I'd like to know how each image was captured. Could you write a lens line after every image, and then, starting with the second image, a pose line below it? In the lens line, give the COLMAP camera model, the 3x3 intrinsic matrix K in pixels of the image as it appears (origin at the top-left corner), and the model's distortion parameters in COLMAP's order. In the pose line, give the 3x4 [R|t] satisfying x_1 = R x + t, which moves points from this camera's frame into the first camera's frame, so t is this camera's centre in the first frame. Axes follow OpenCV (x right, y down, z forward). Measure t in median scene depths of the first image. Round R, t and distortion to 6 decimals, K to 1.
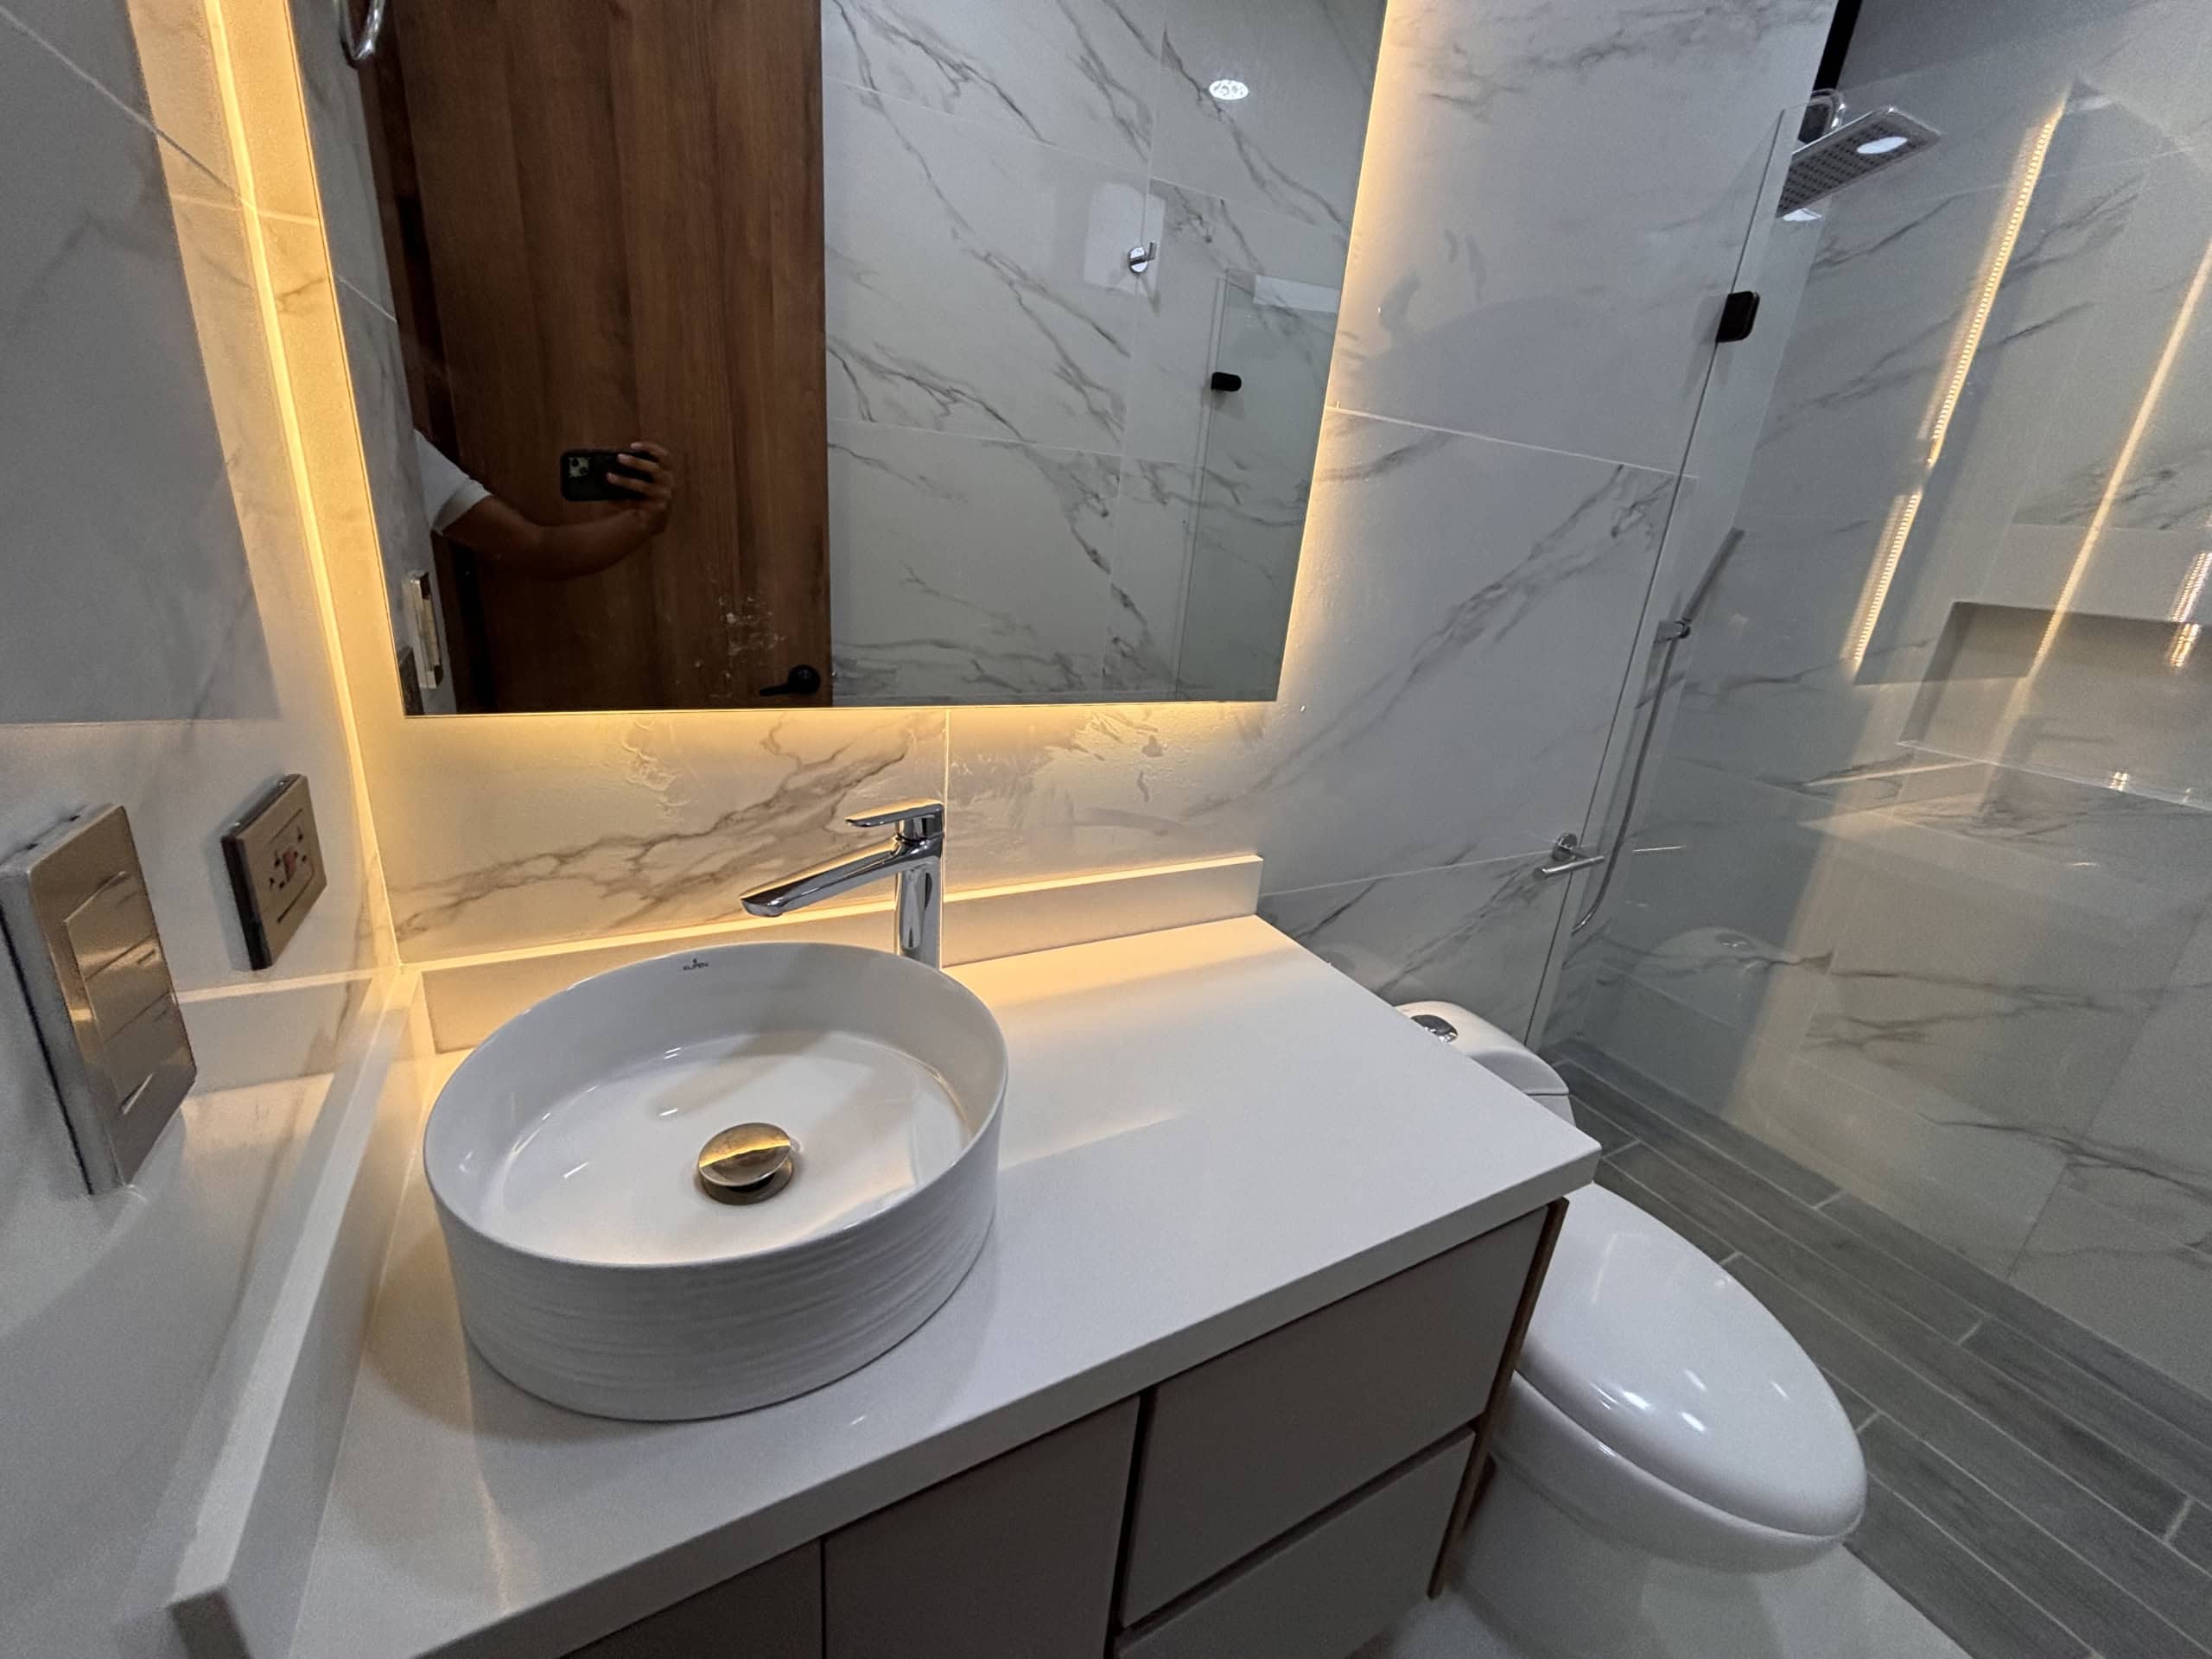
lens RADIAL K [[894.1, 0, 1098.7], [0, 894.1, 820.2], [0, 0, 1]] dist [0.000811, 0.000620]
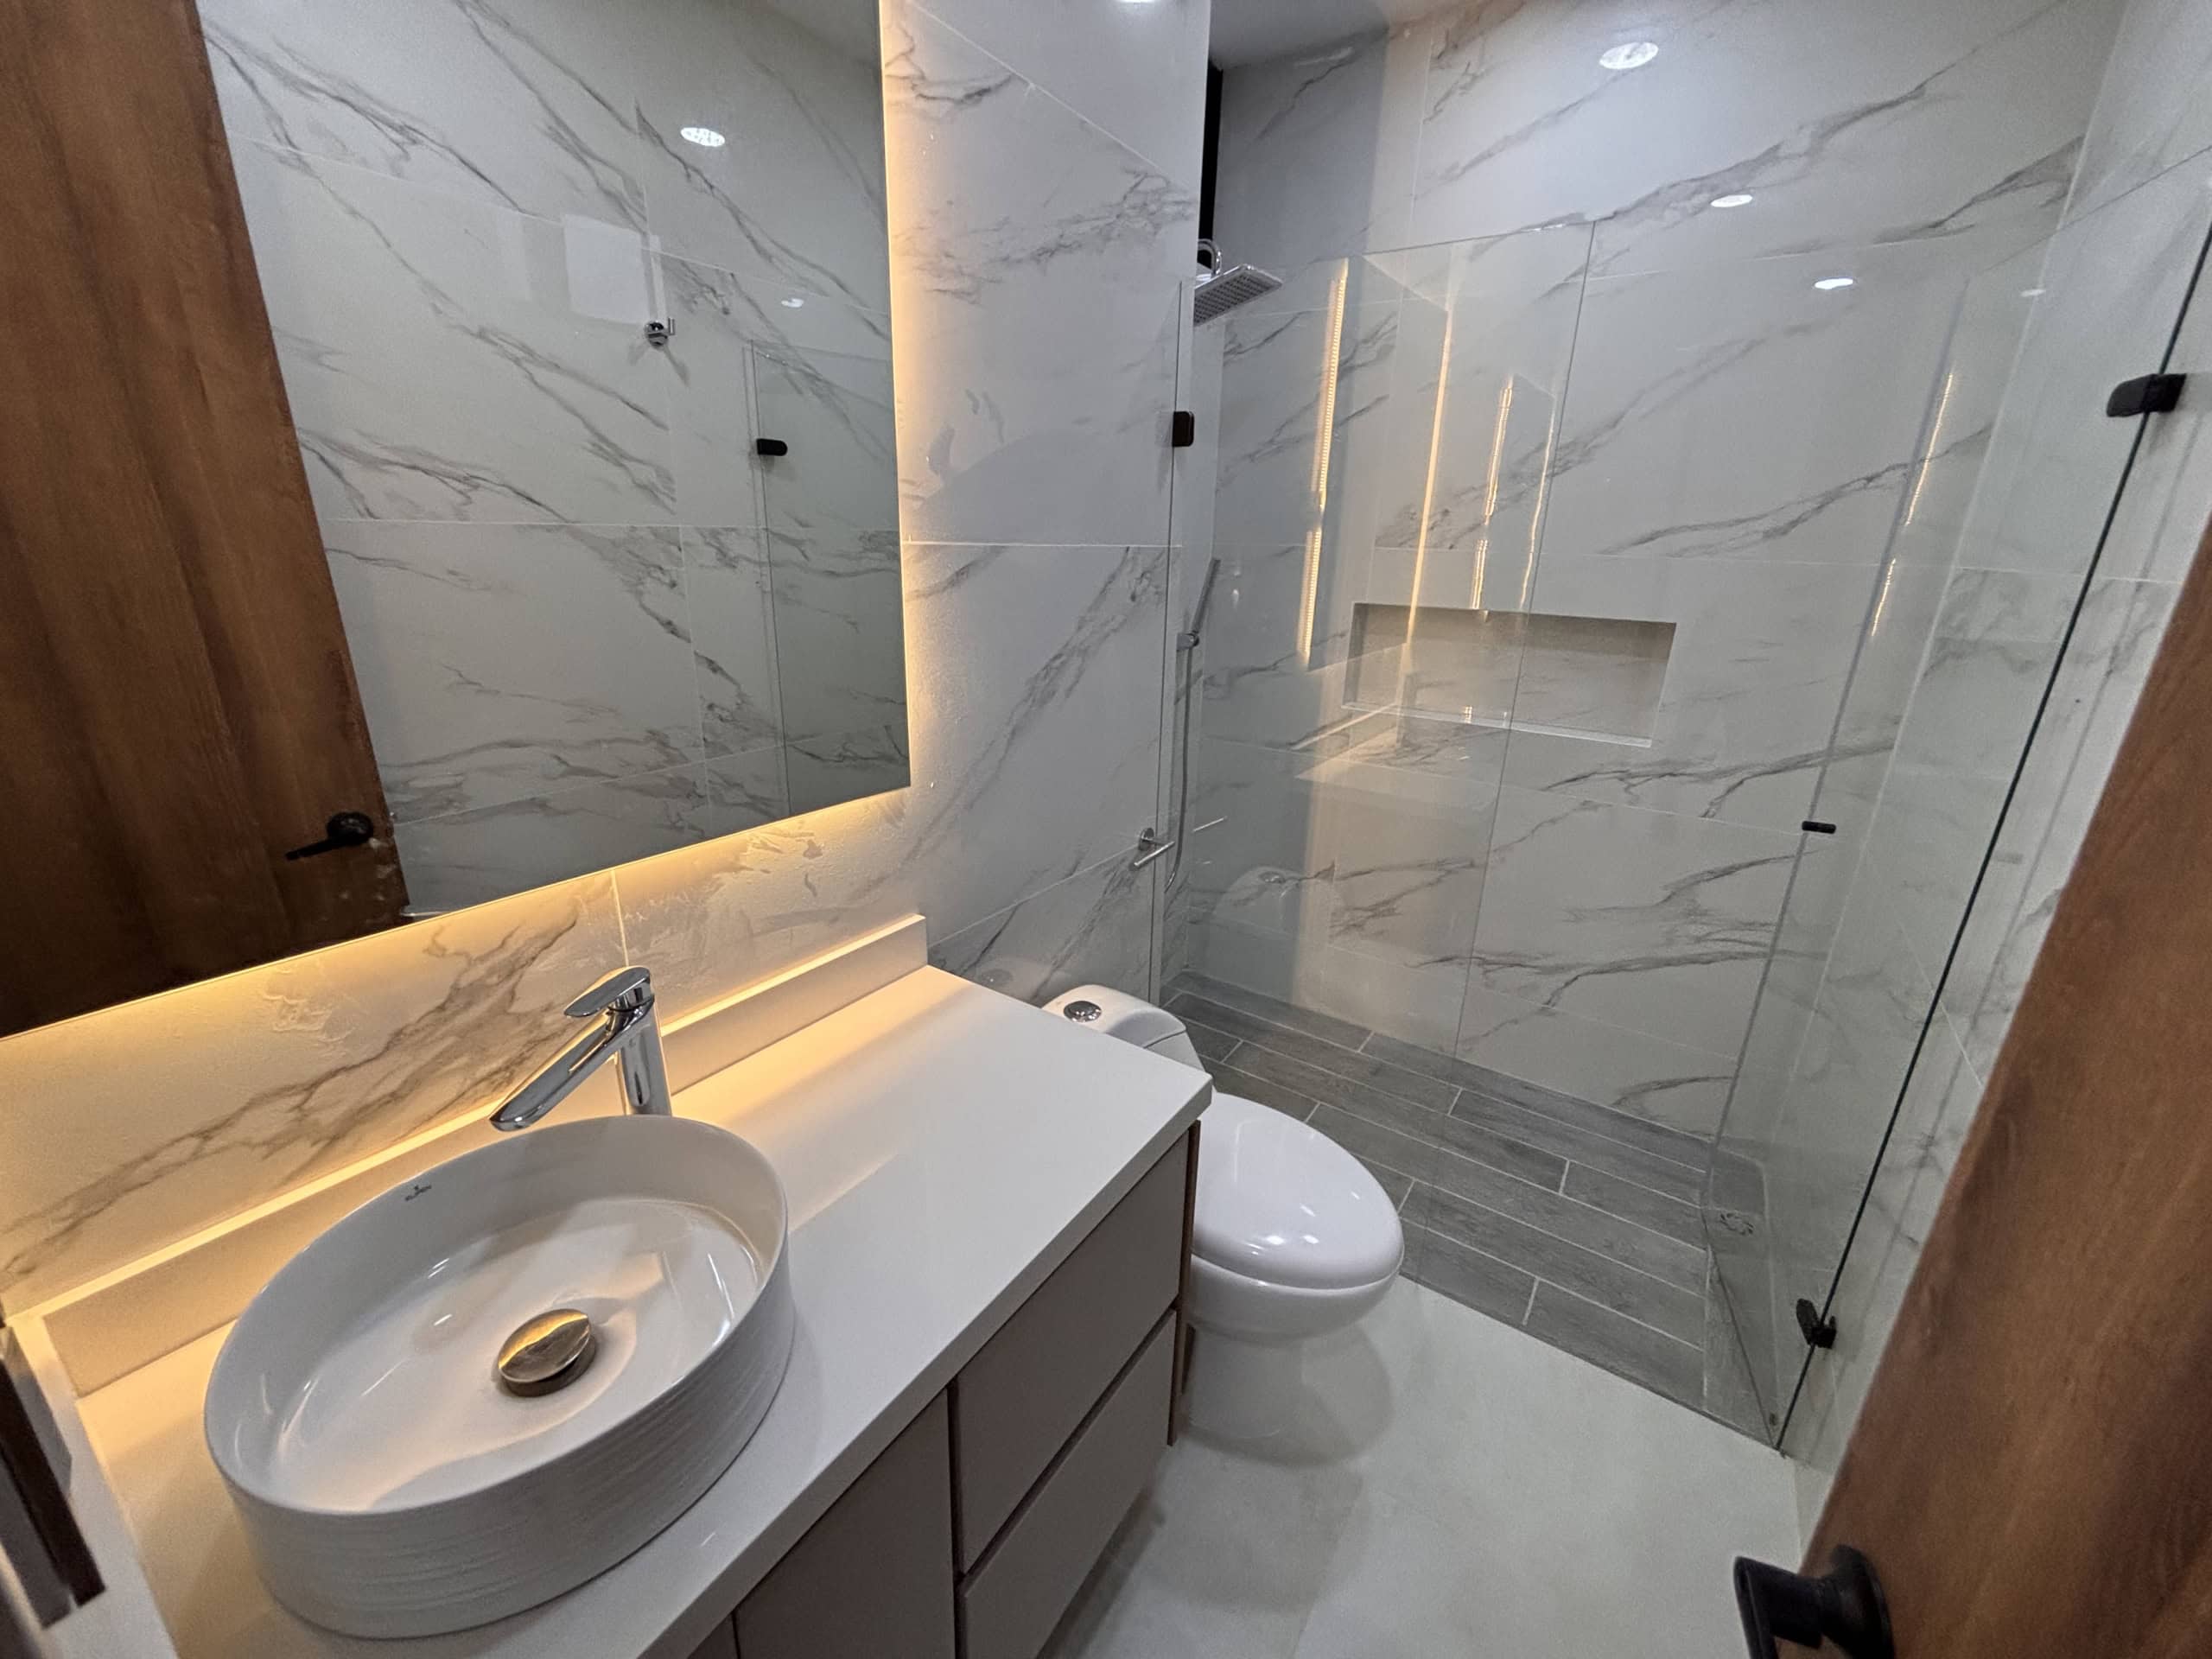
lens RADIAL K [[894.1, 0, 1097.5], [0, 894.1, 824.7], [0, 0, 1]] dist [0.000811, 0.000620]
pose [[0.890277, -0.201461, 0.408437, -0.046755], [0.196908, 0.978952, 0.053663, -0.067621], [-0.410652, 0.032650, 0.911208, -0.110335]]
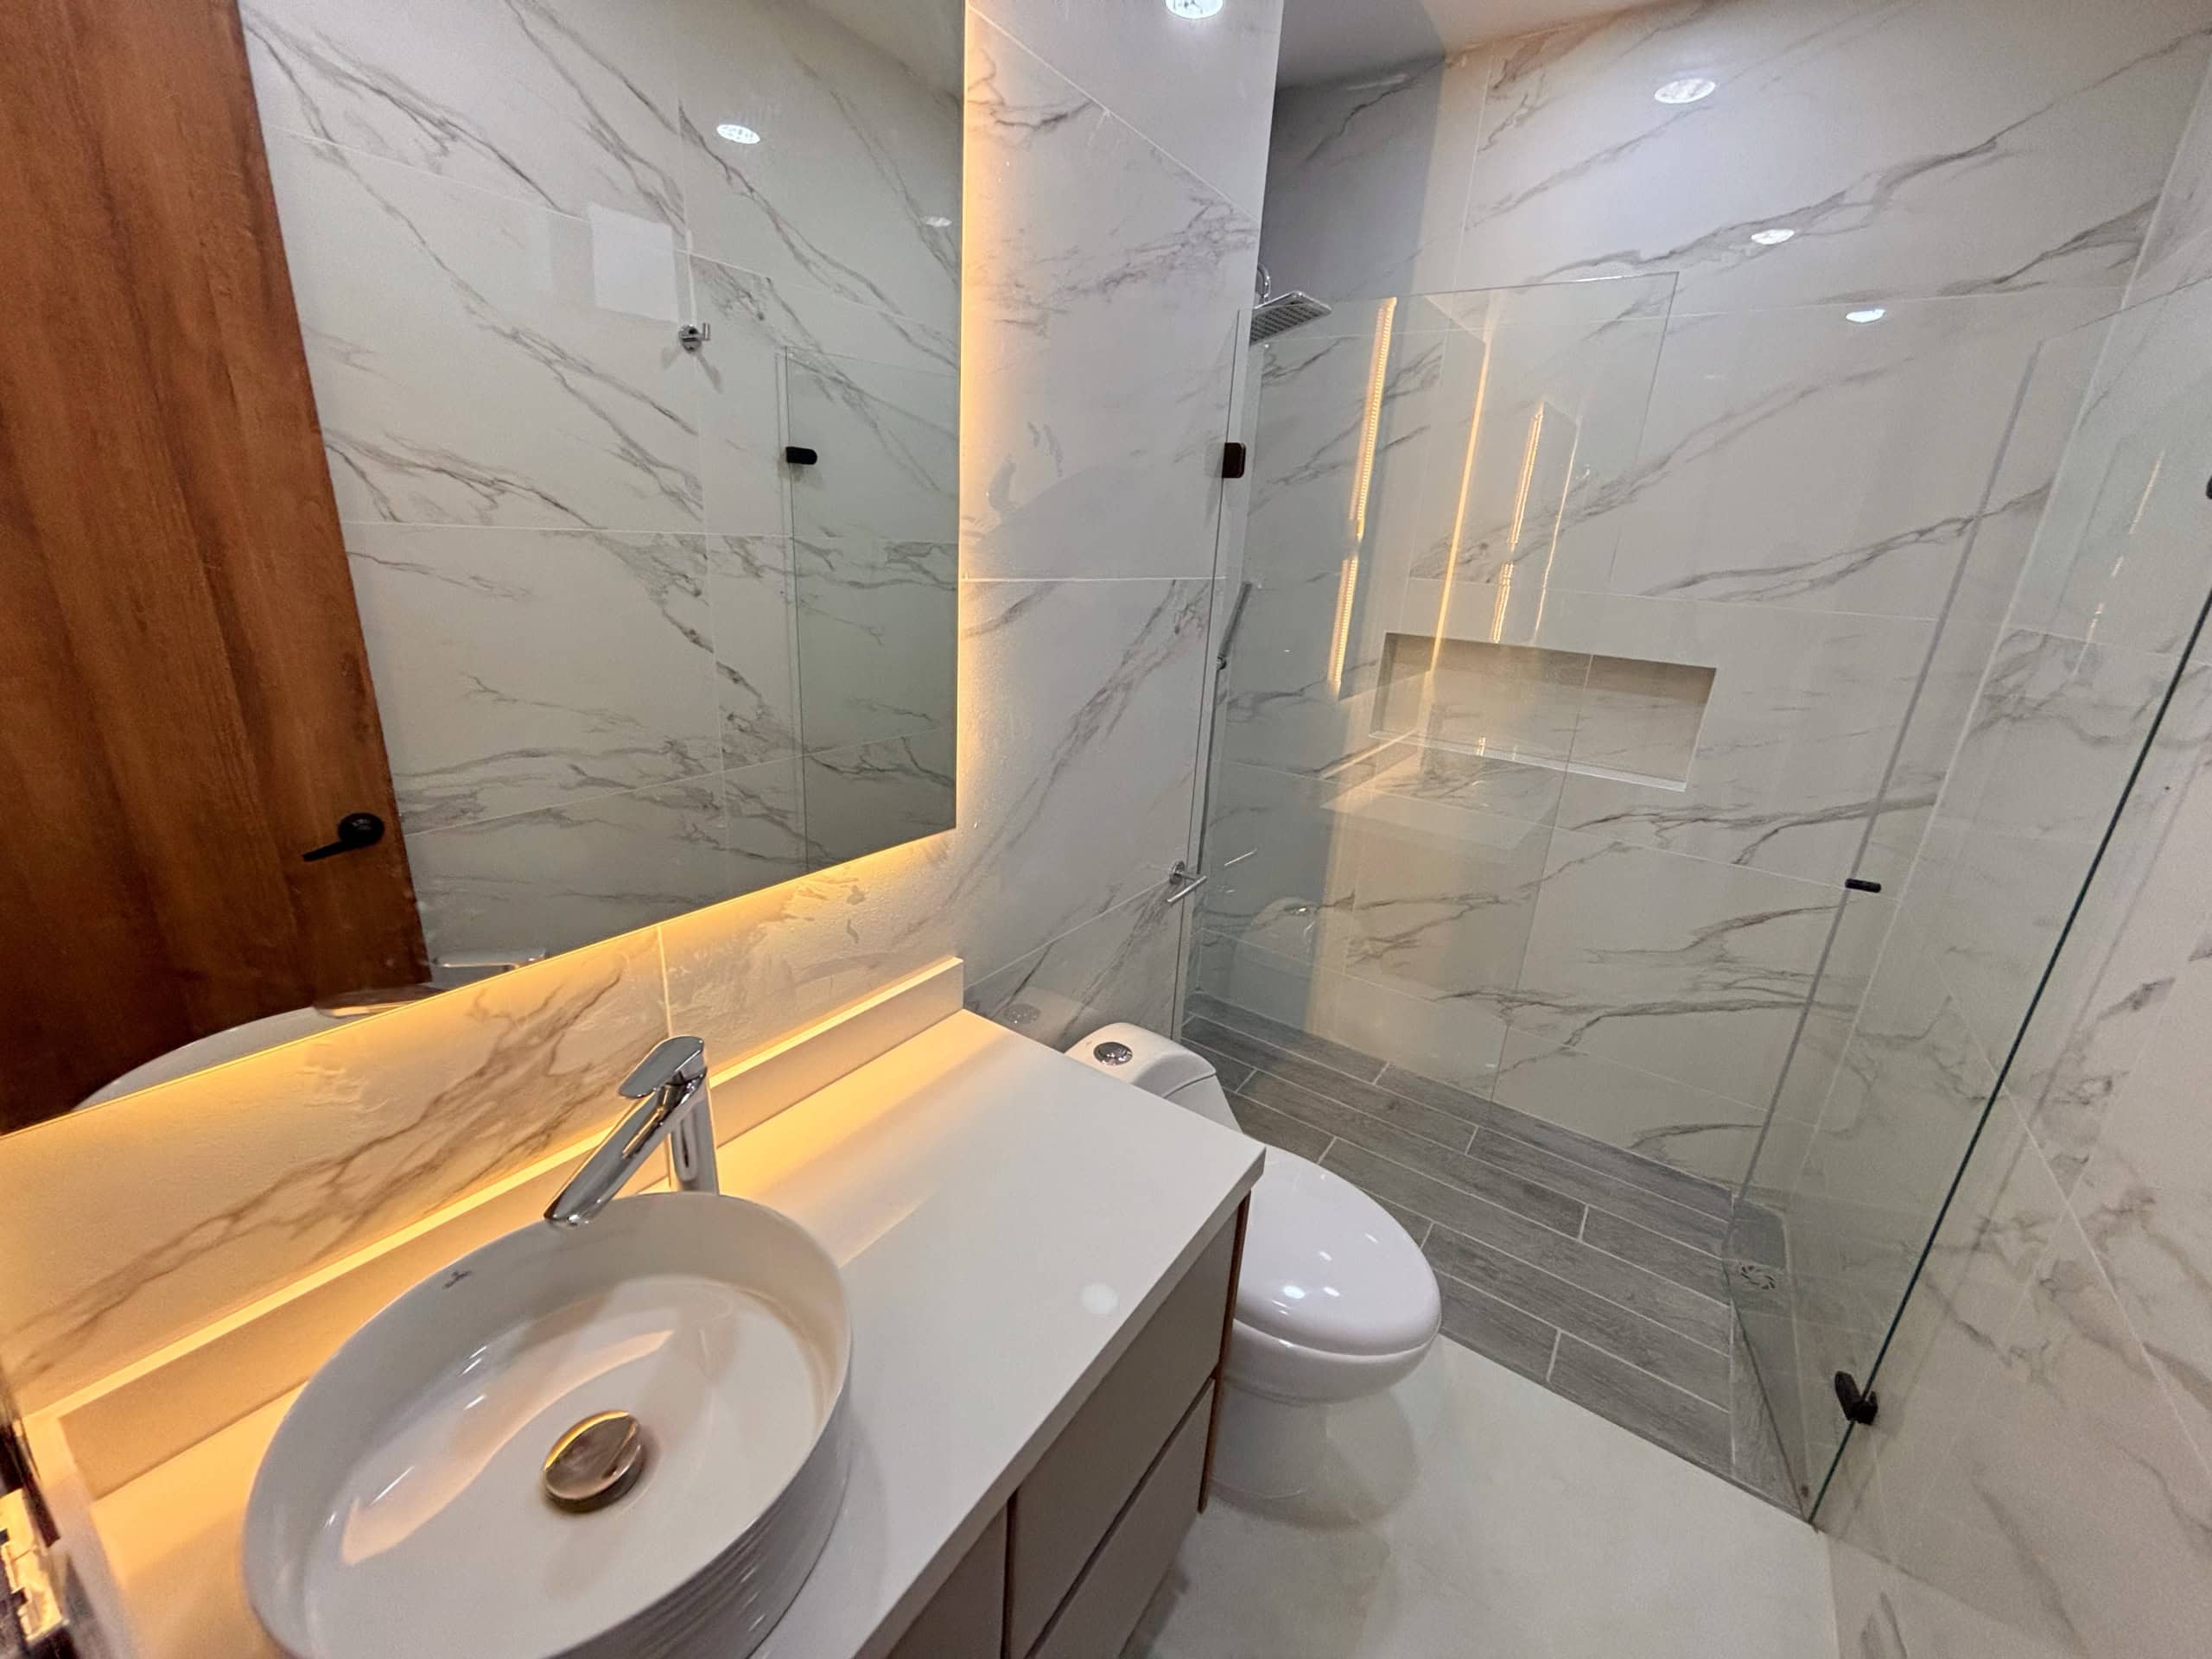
lens RADIAL K [[894.1, 0, 1099.9], [0, 894.1, 824.0], [0, 0, 1]] dist [0.000811, 0.000620]
pose [[0.892558, -0.173244, 0.416326, -0.072683], [0.165403, 0.984683, 0.055146, -0.117129], [-0.419503, 0.019641, 0.907542, -0.069415]]
